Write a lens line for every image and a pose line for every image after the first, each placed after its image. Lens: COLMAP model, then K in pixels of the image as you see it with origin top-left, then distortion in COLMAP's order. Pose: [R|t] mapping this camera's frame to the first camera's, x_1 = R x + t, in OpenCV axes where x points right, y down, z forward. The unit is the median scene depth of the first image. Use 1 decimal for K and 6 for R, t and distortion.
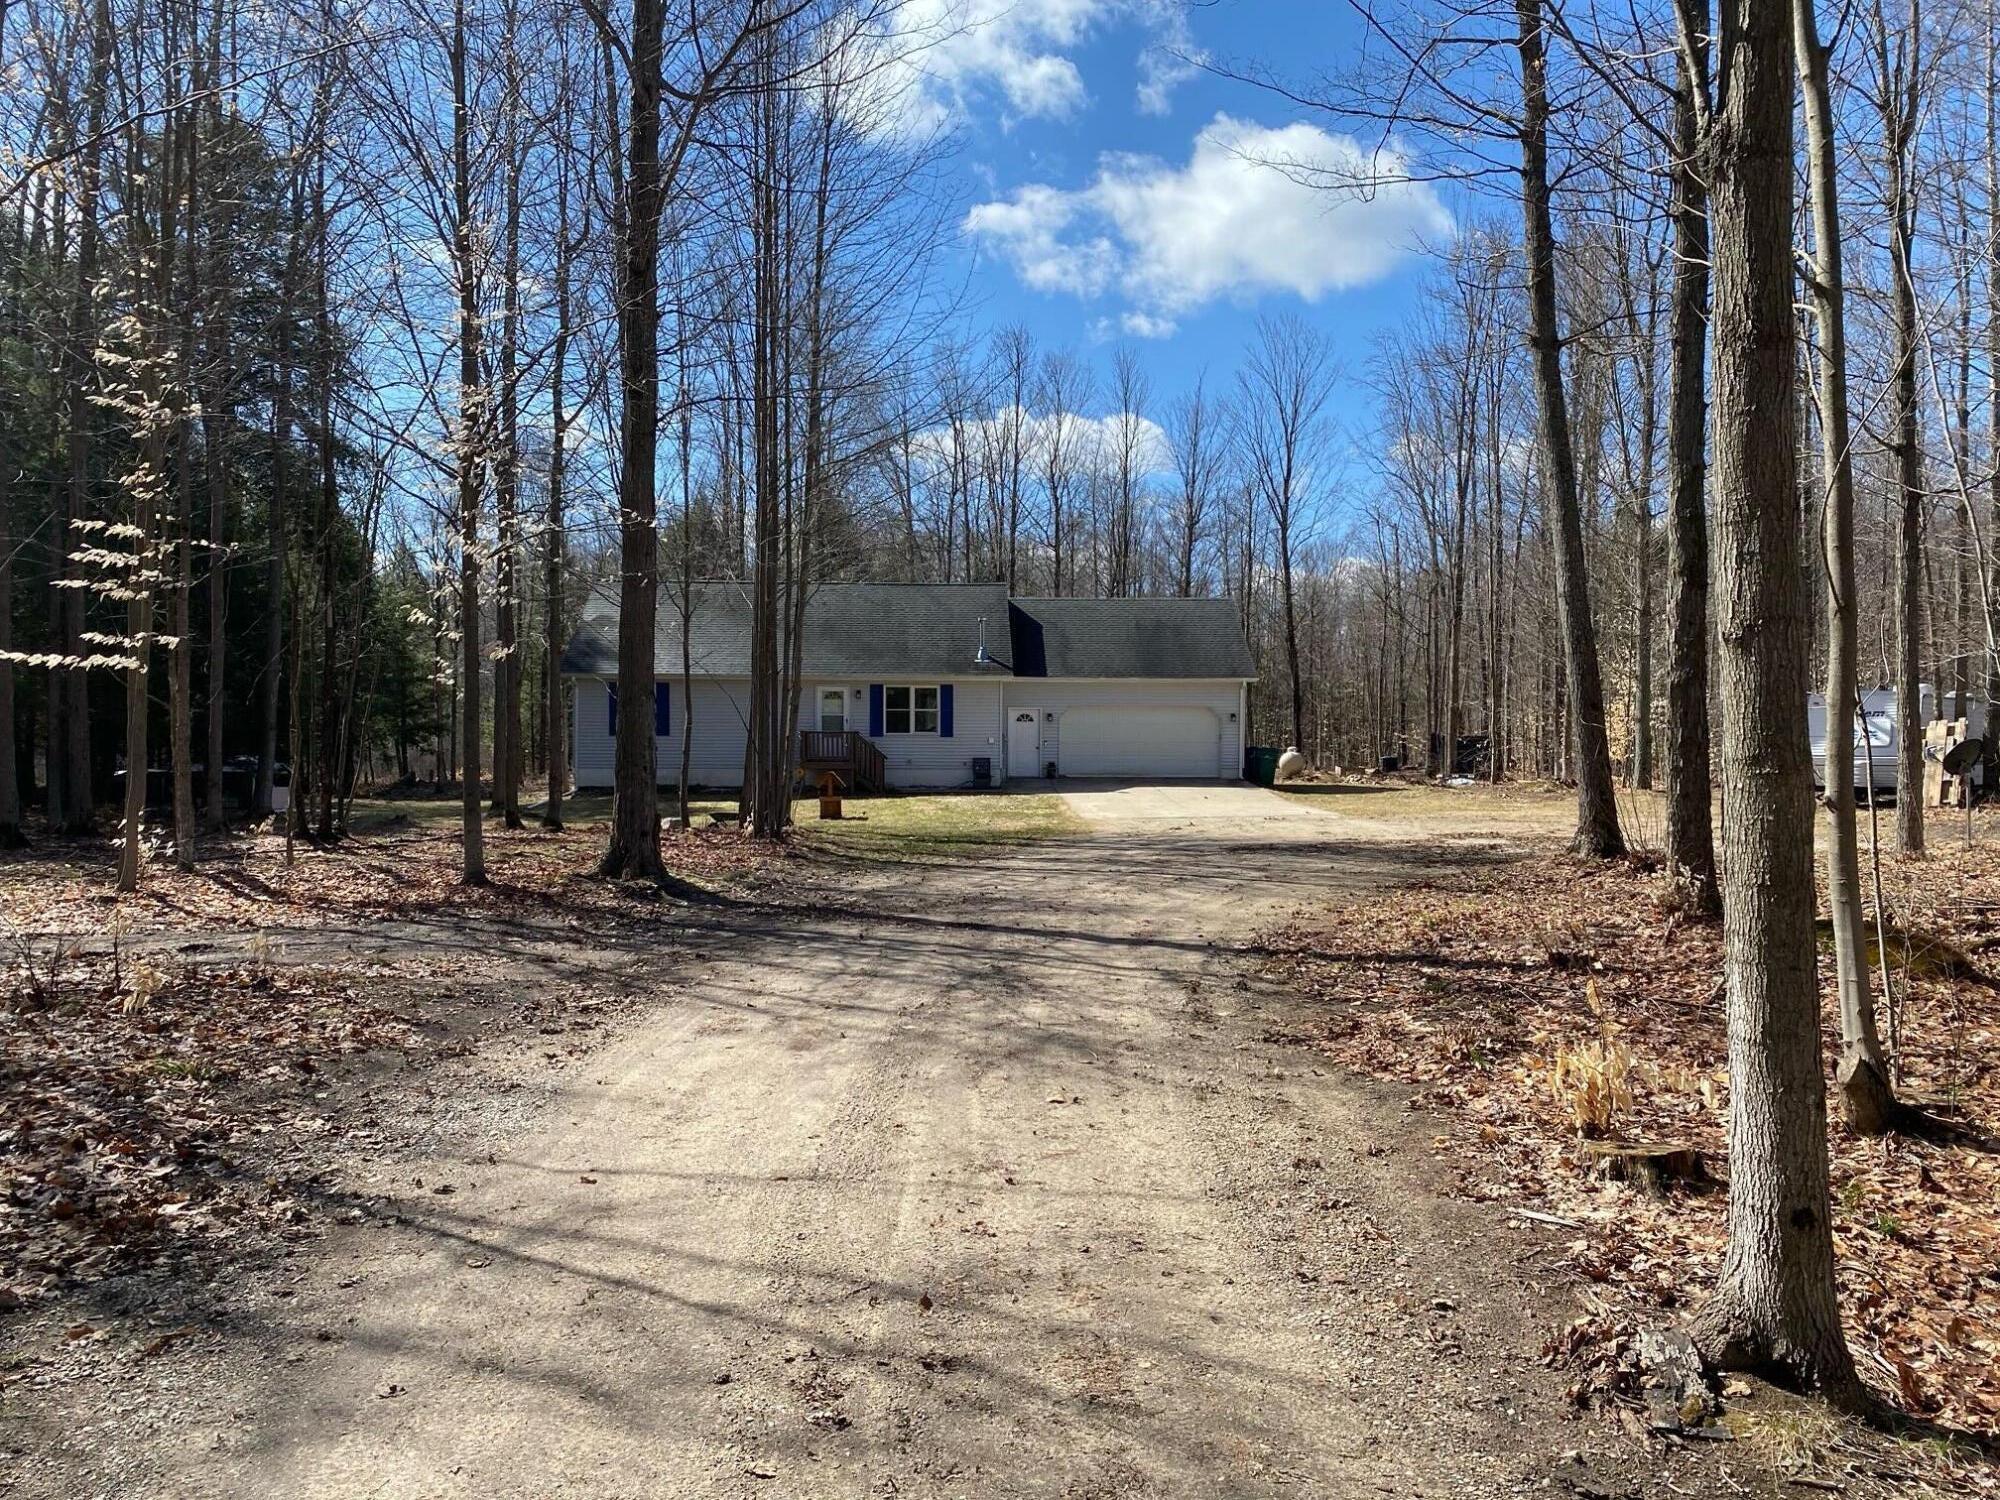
lens RADIAL K [[1527.5, 0, 997.9], [0, 1527.5, 746.3], [0, 0, 1]] dist [0.050893, -0.067994]
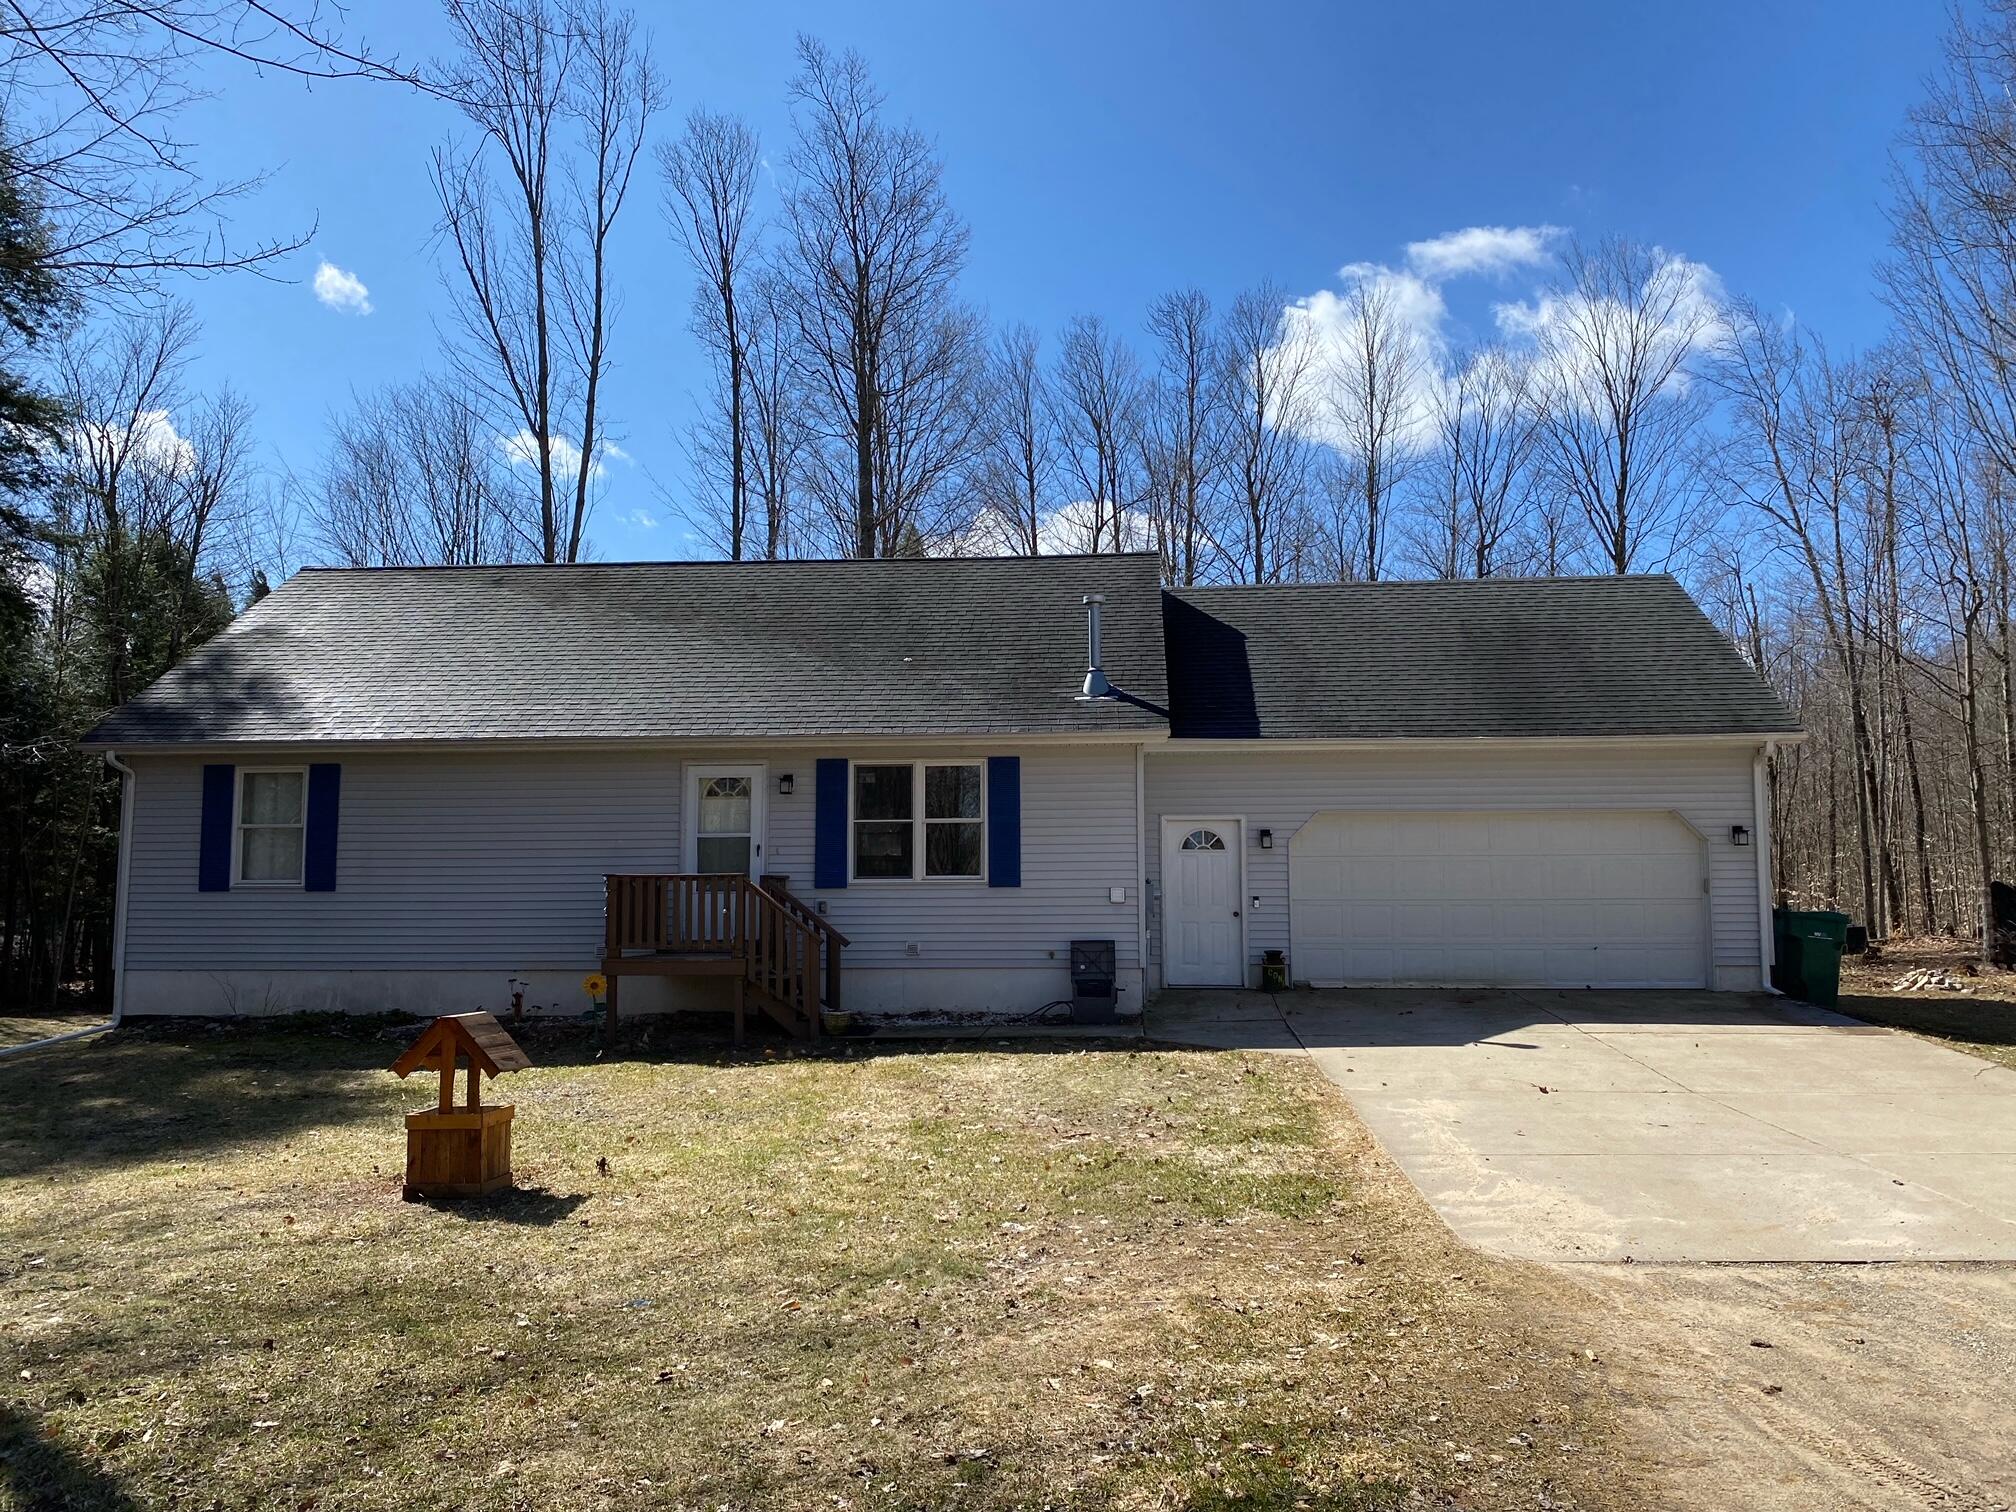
lens RADIAL K [[1539.7, 0, 1005.3], [0, 1539.7, 762.8], [0, 0, 1]] dist [0.050893, -0.067994]
pose [[0.992788, -0.017779, -0.118554, 0.014806], [0.006087, 0.995141, -0.098270, 0.000840], [0.119726, 0.096840, 0.988073, 0.600775]]
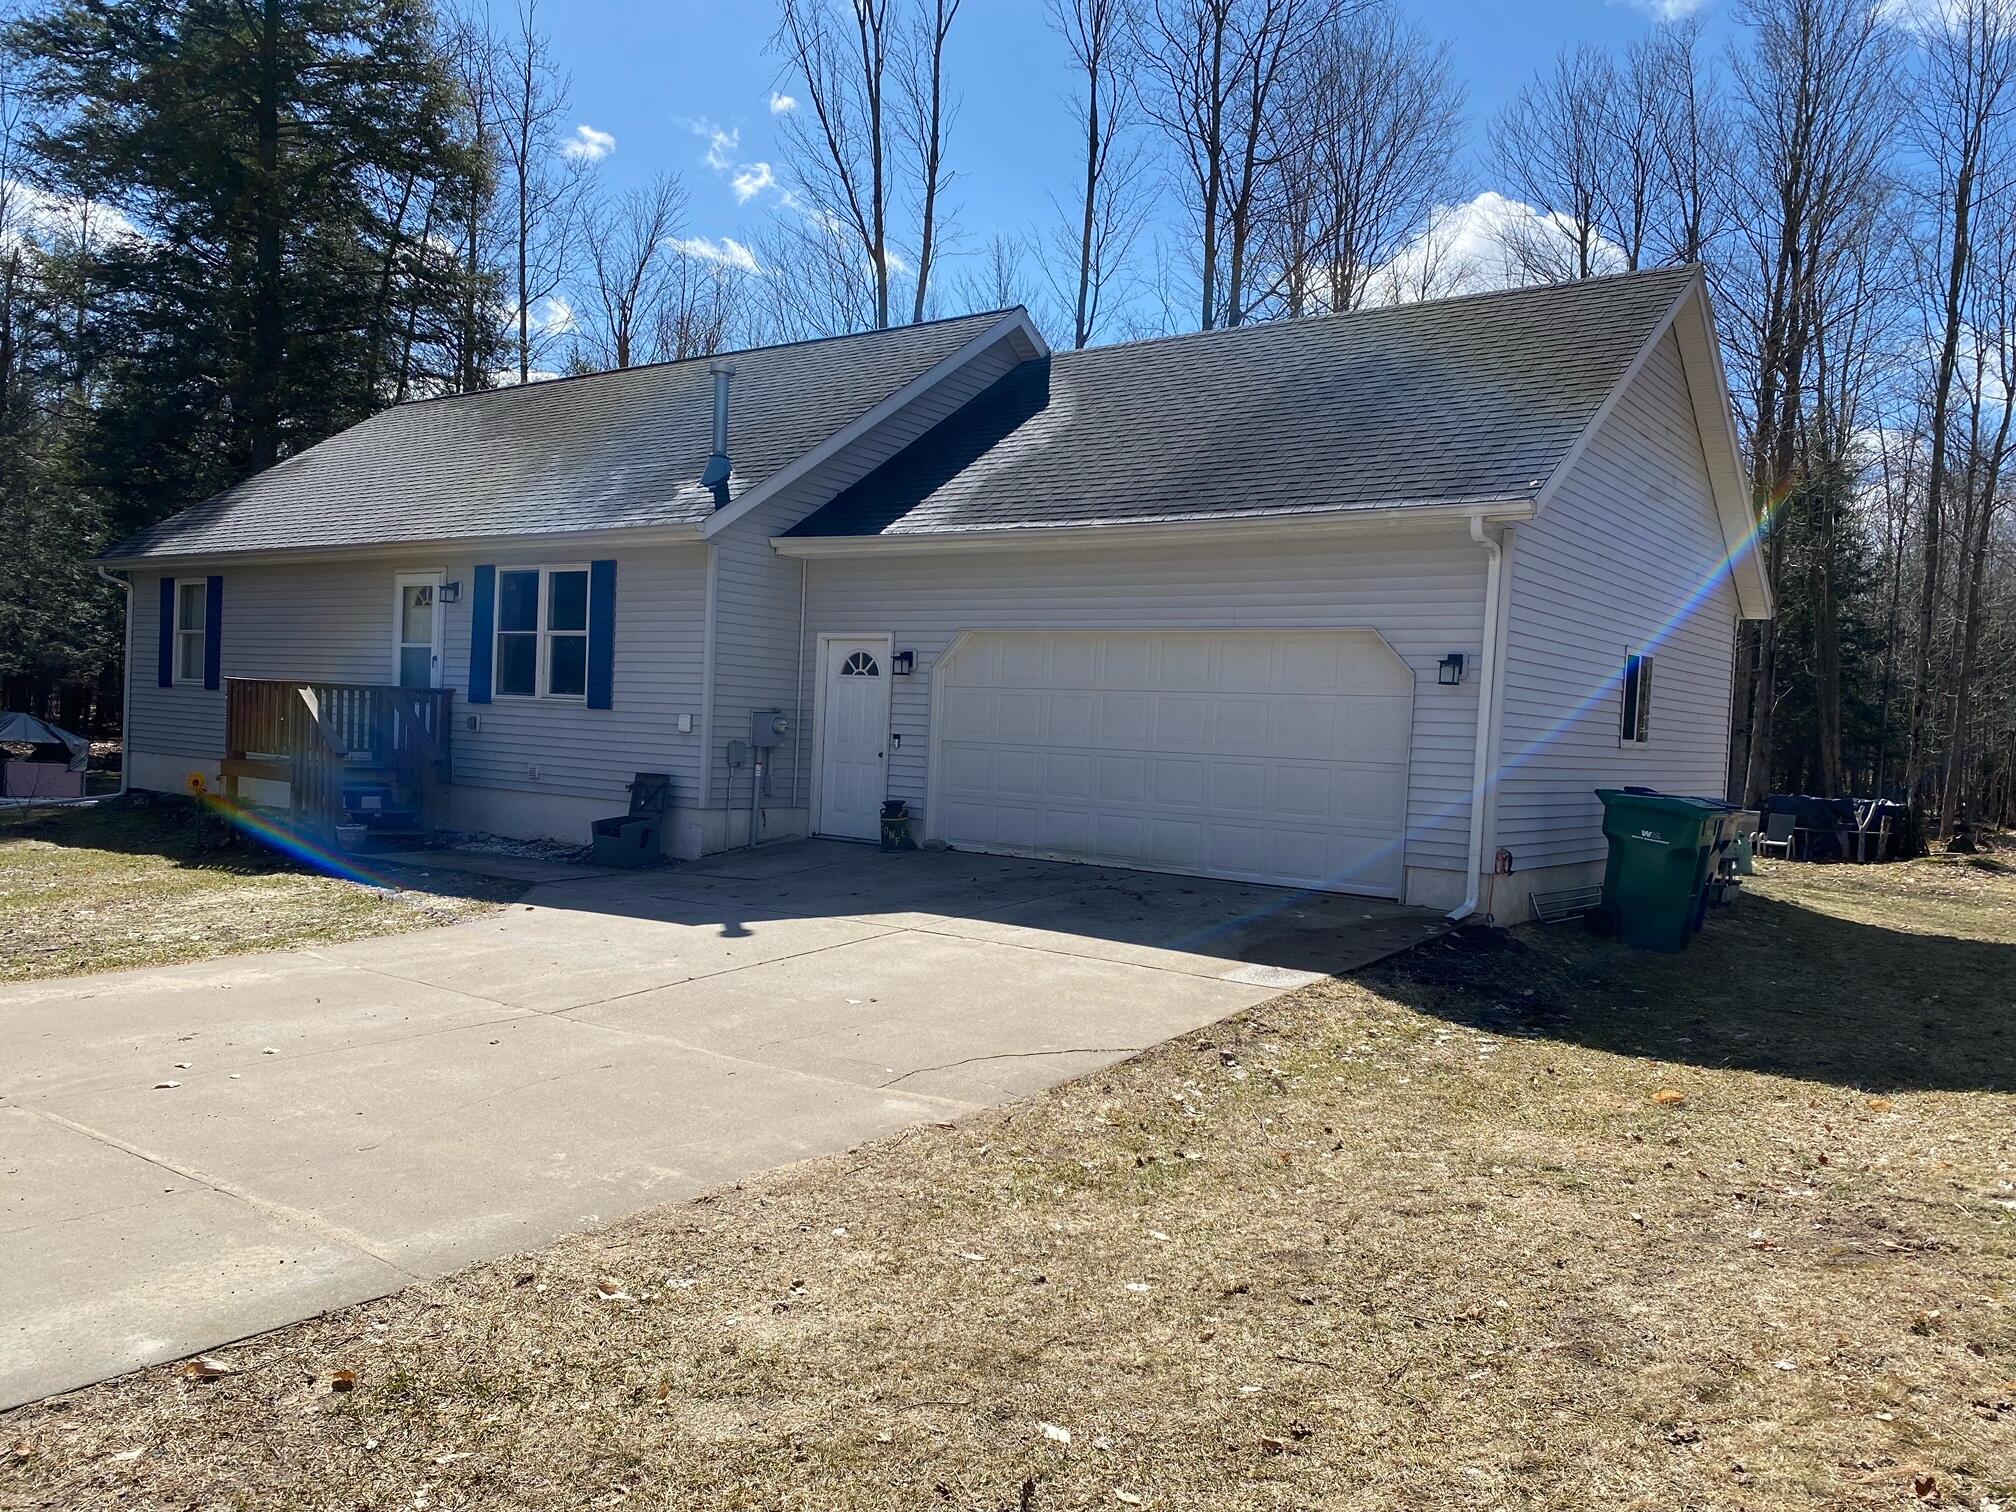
lens RADIAL K [[1539.7, 0, 1013.8], [0, 1539.7, 750.2], [0, 0, 1]] dist [0.050893, -0.067994]
pose [[0.802275, 0.042105, -0.595468, 0.254765], [-0.045501, 0.998921, 0.009329, -0.004497], [0.595218, 0.019610, 0.803325, 0.769833]]
